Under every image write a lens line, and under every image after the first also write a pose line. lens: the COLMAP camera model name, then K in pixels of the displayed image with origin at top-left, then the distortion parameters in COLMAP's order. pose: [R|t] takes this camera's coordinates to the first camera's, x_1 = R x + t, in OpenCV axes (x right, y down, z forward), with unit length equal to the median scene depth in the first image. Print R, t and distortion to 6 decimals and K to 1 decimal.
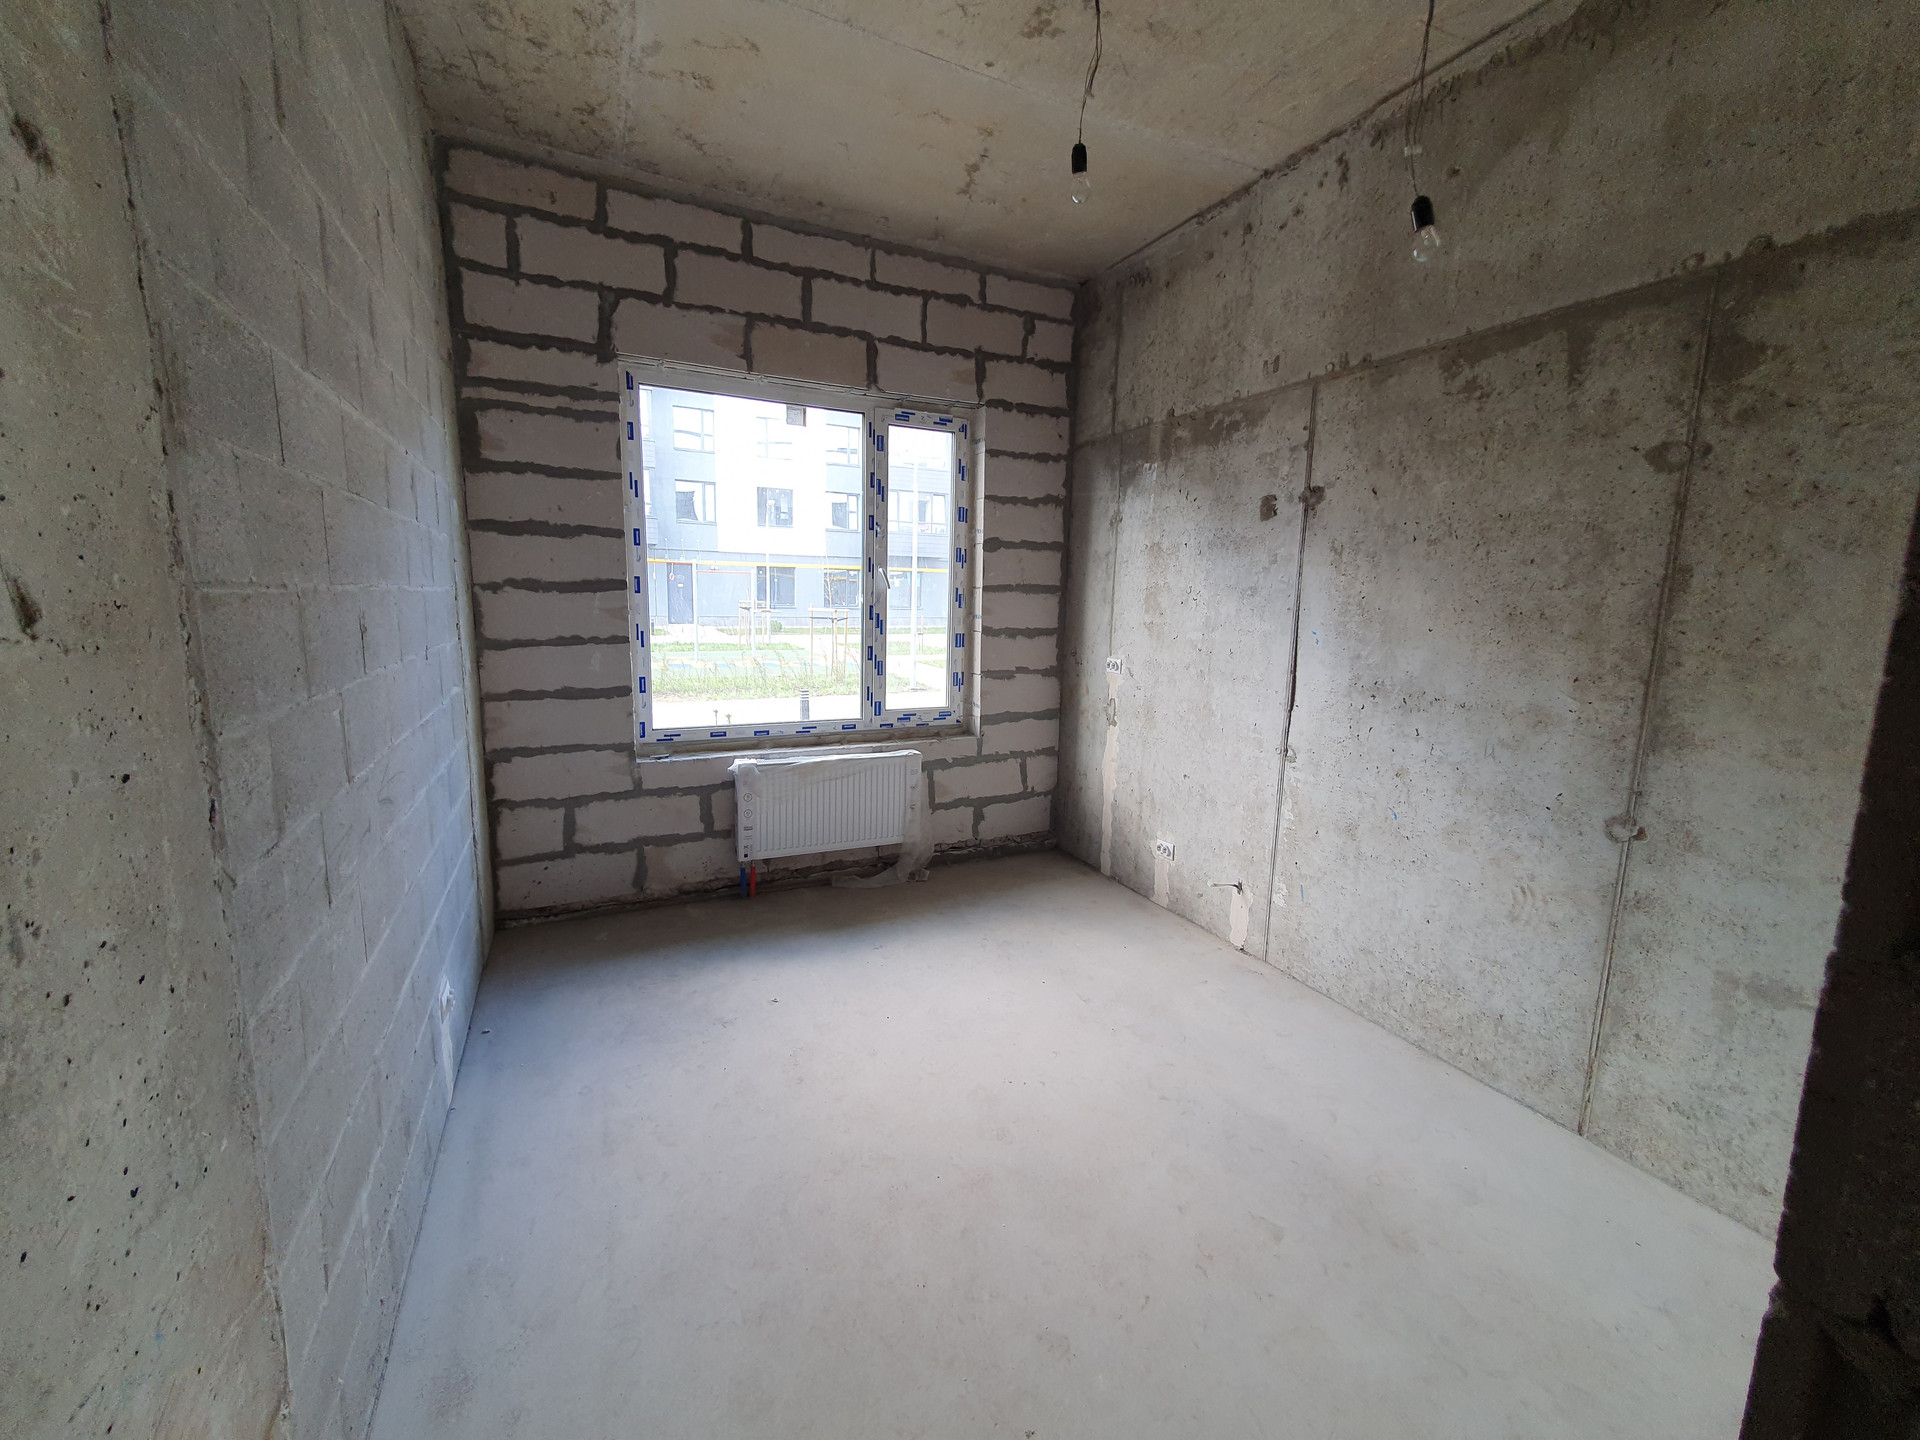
lens RADIAL K [[766.7, 0, 940.1], [0, 766.7, 707.0], [0, 0, 1]] dist [0.005136, 0.001170]
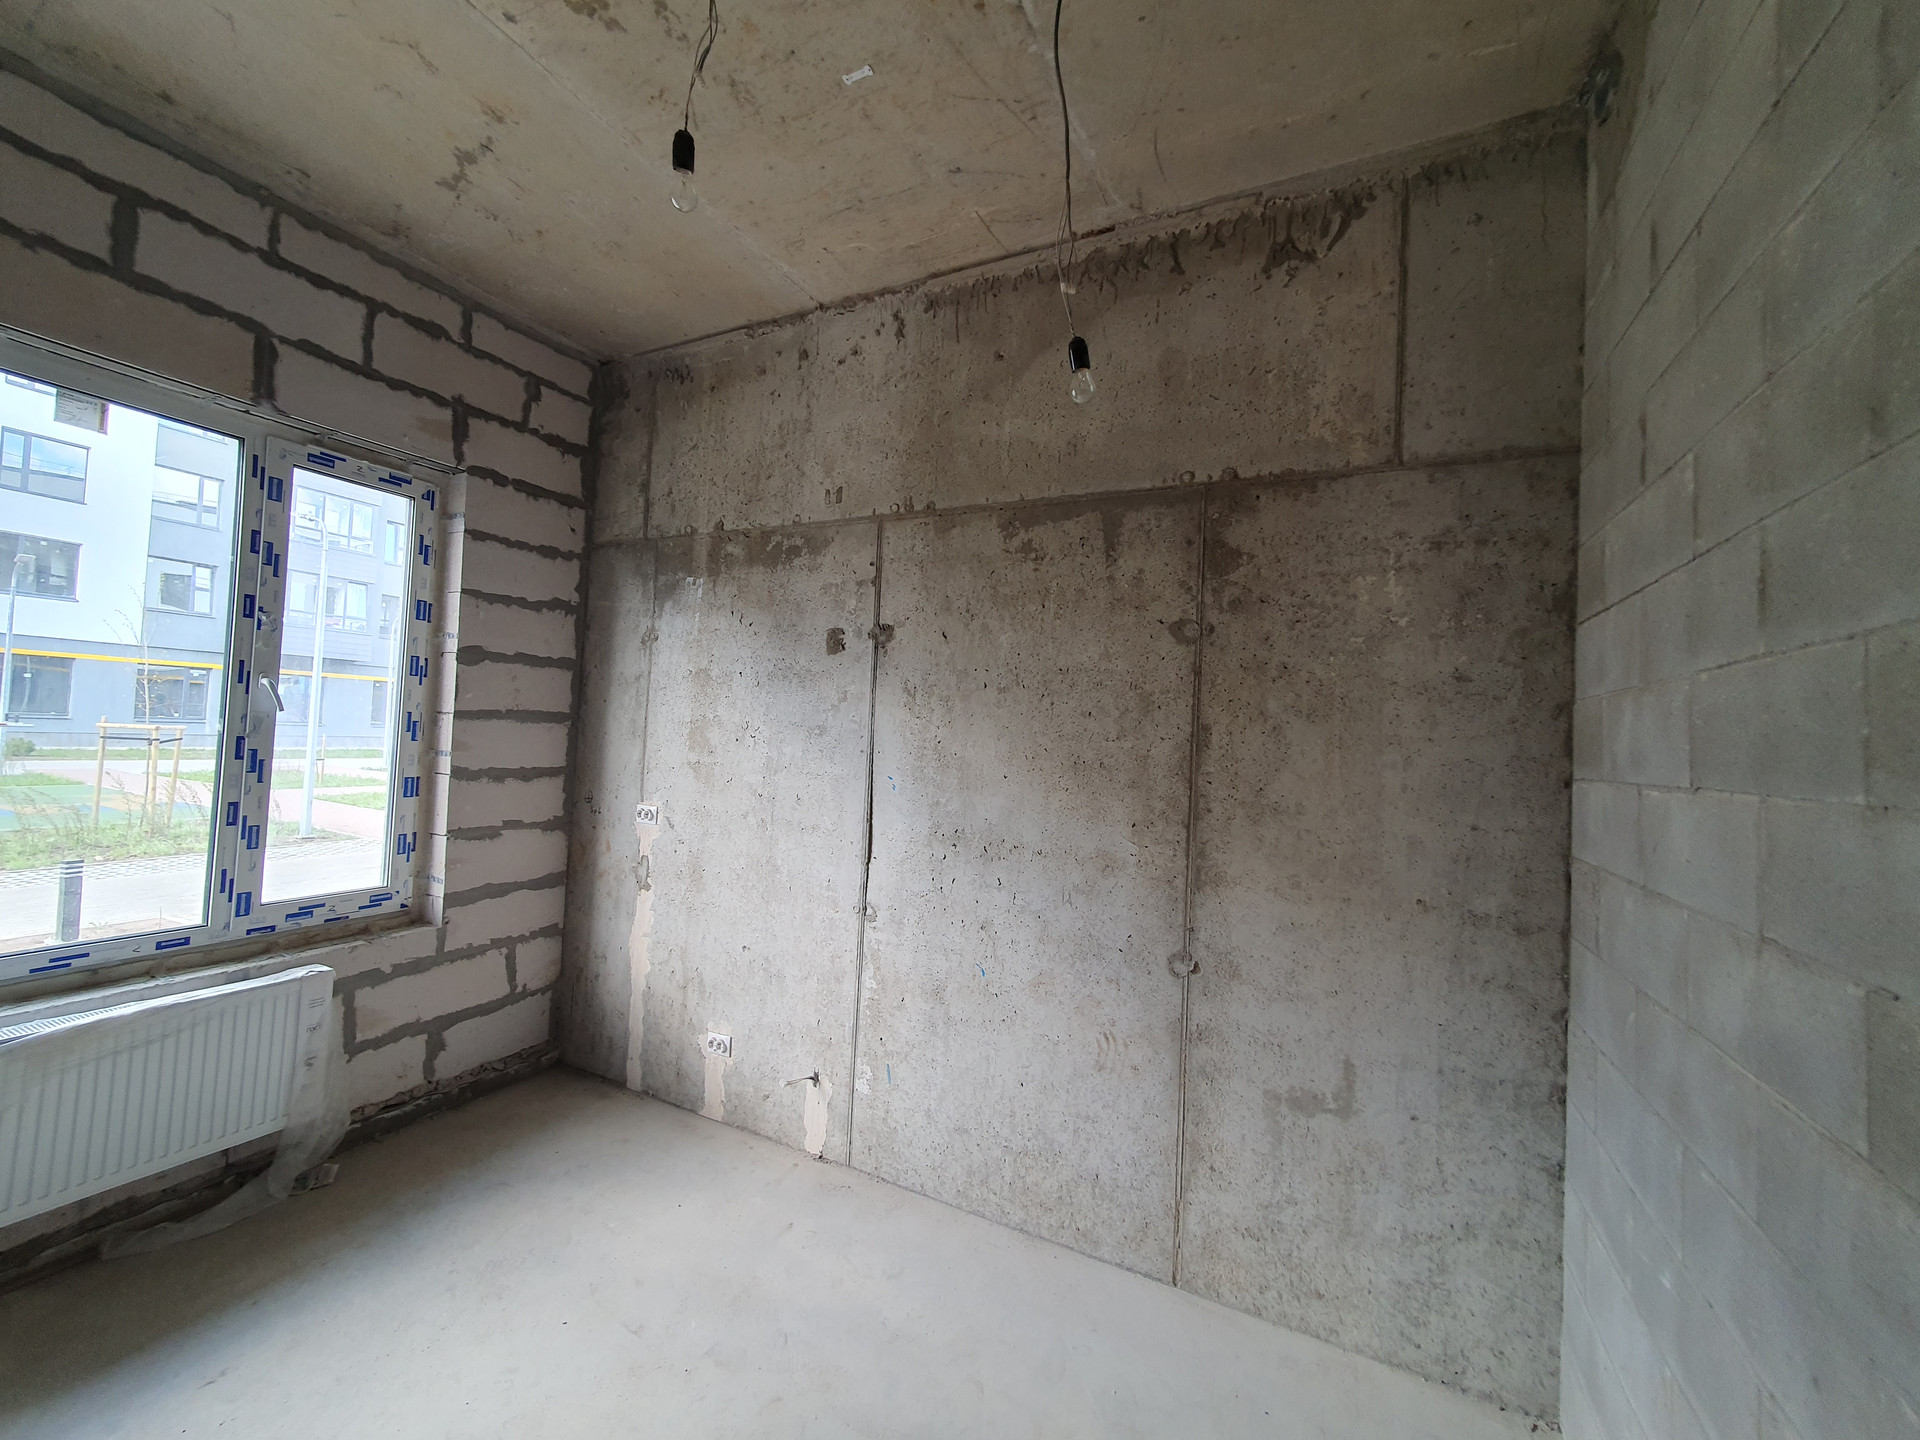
lens RADIAL K [[766.7, 0, 952.2], [0, 766.7, 708.4], [0, 0, 1]] dist [0.005136, 0.001170]
pose [[0.788382, 0.035840, 0.614141, -0.023037], [0.059951, 0.989074, -0.134679, -0.043590], [-0.612258, 0.142997, 0.777620, 0.192956]]
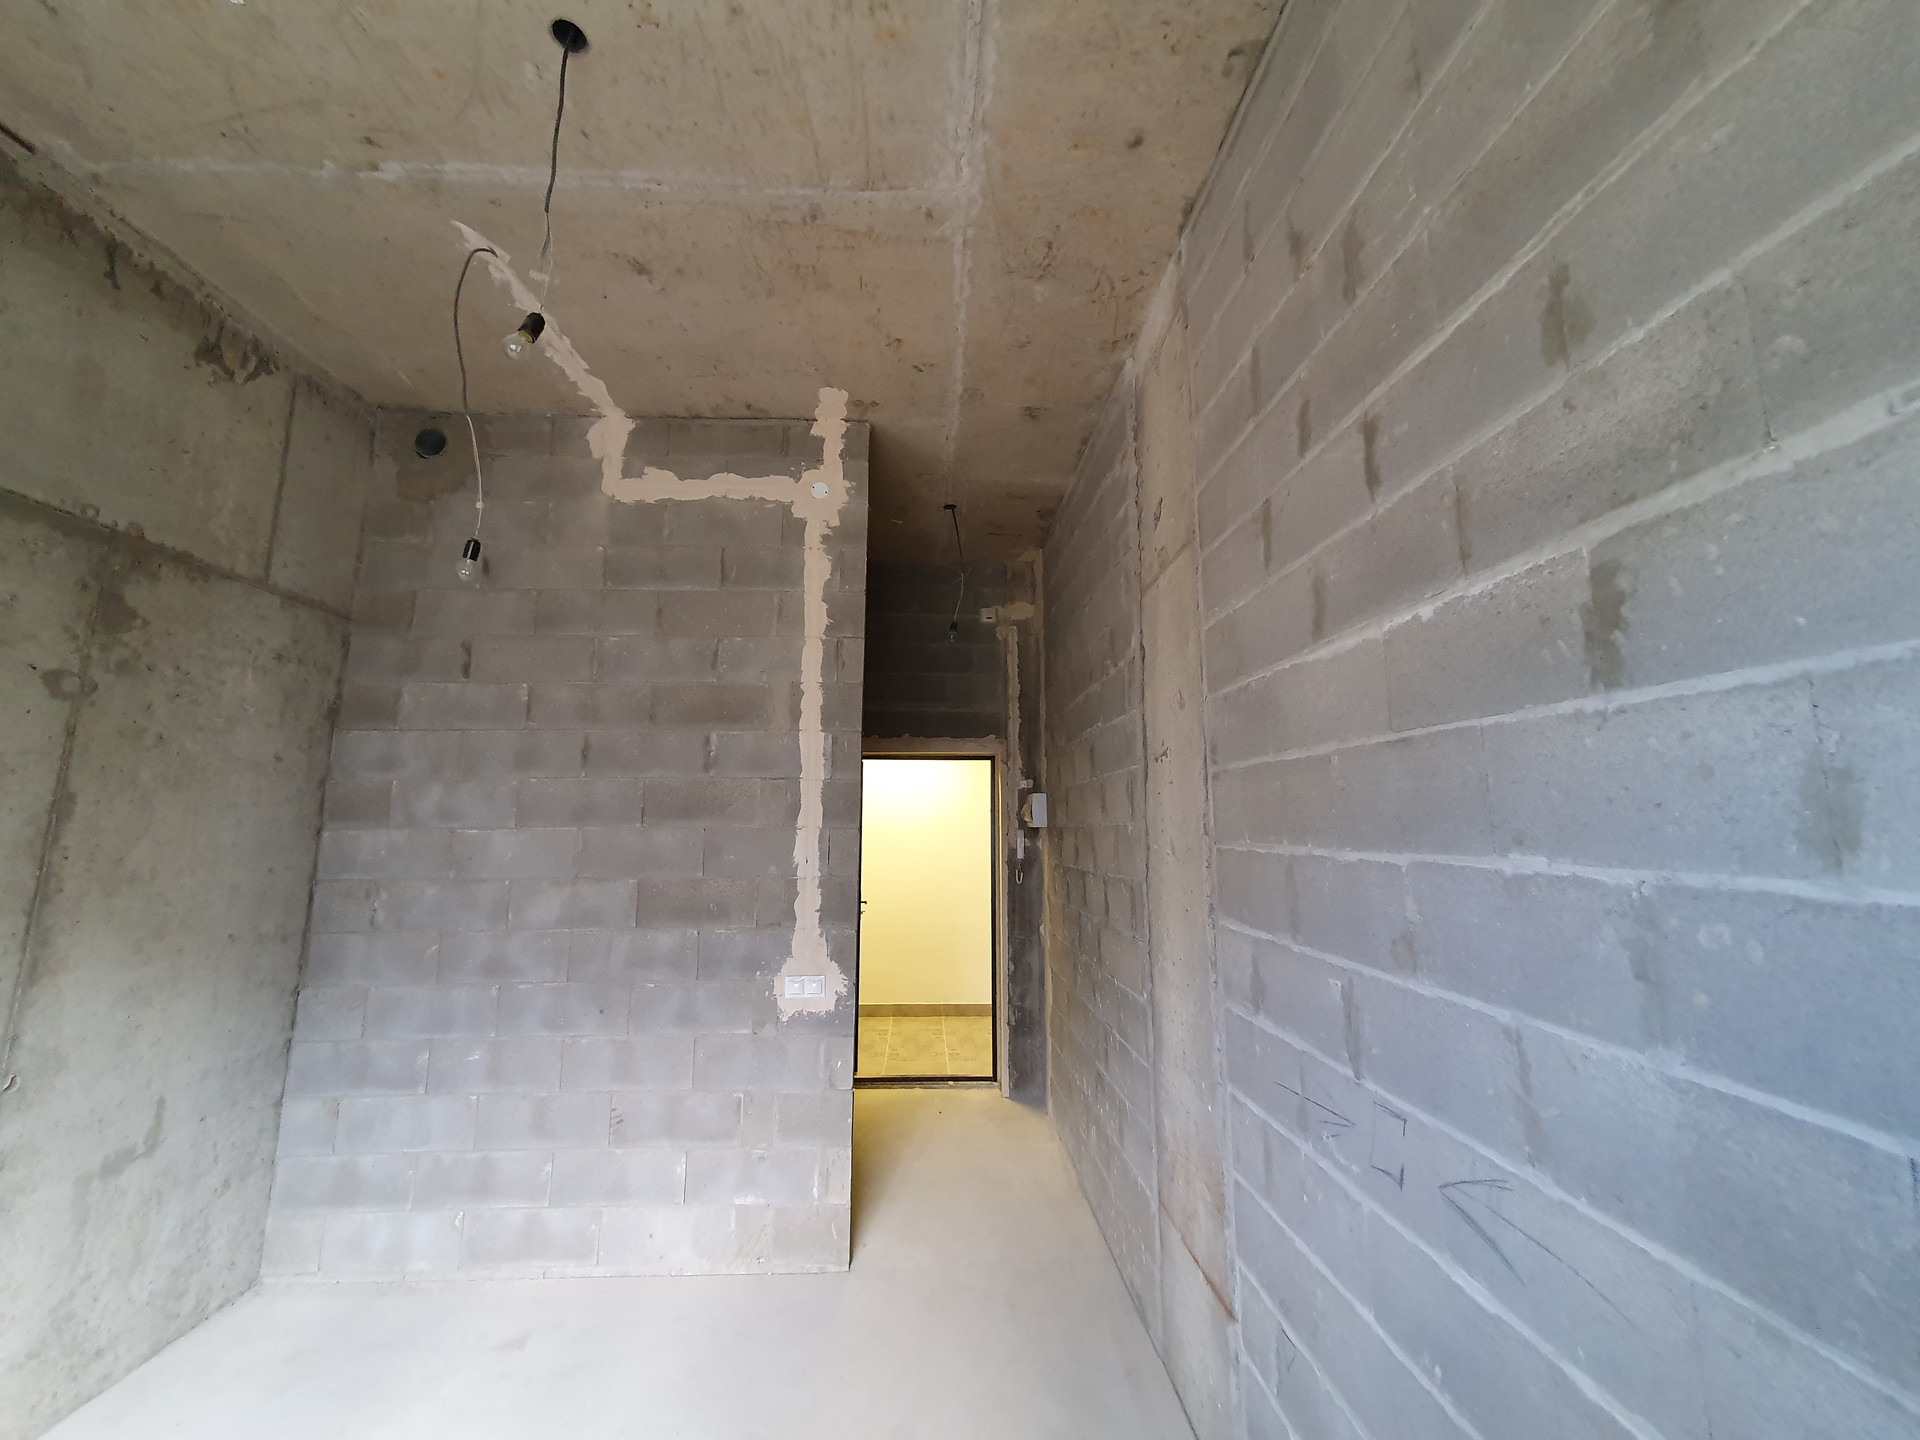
lens RADIAL K [[766.7, 0, 954.3], [0, 766.7, 706.9], [0, 0, 1]] dist [0.005136, 0.001170]
pose [[-0.923285, 0.033907, 0.382617, -0.301718], [0.032790, 0.999418, -0.009441, -0.143748], [-0.382714, 0.003829, -0.923859, 0.865230]]
